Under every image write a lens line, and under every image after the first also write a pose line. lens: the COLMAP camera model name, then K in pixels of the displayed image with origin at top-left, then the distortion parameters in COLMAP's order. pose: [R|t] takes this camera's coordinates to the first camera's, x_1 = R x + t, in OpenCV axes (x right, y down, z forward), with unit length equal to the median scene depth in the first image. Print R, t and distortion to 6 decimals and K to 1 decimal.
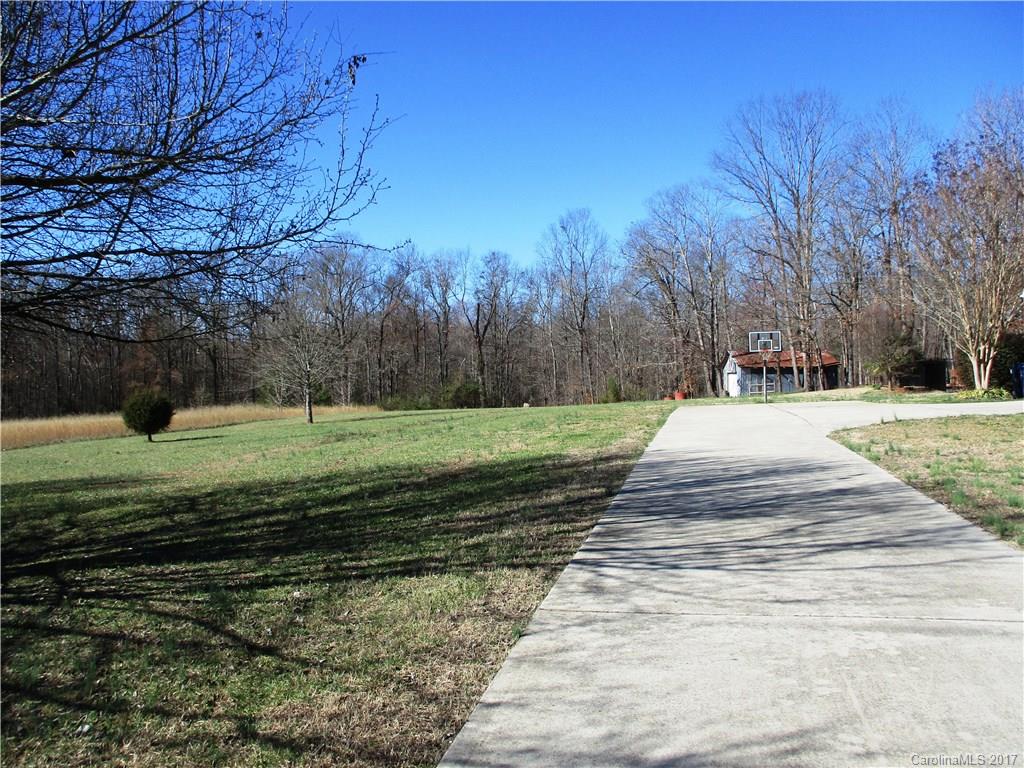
lens RADIAL K [[855.3, 0, 516.8], [0, 855.3, 383.9], [0, 0, 1]] dist [-0.021576, -0.011657]
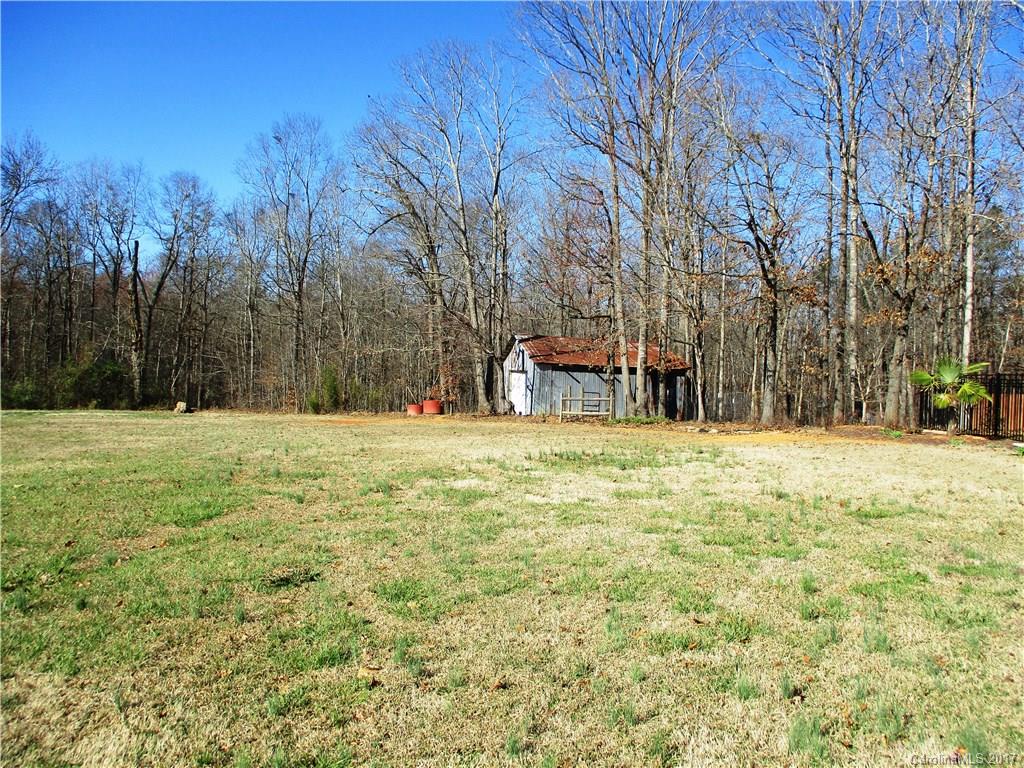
lens RADIAL K [[855.3, 0, 512.4], [0, 855.3, 384.4], [0, 0, 1]] dist [-0.021576, -0.011657]
pose [[0.964094, 0.059166, 0.258885, 0.070738], [-0.059984, 0.998188, -0.004746, -0.000493], [-0.258697, -0.010954, 0.965896, 0.315510]]
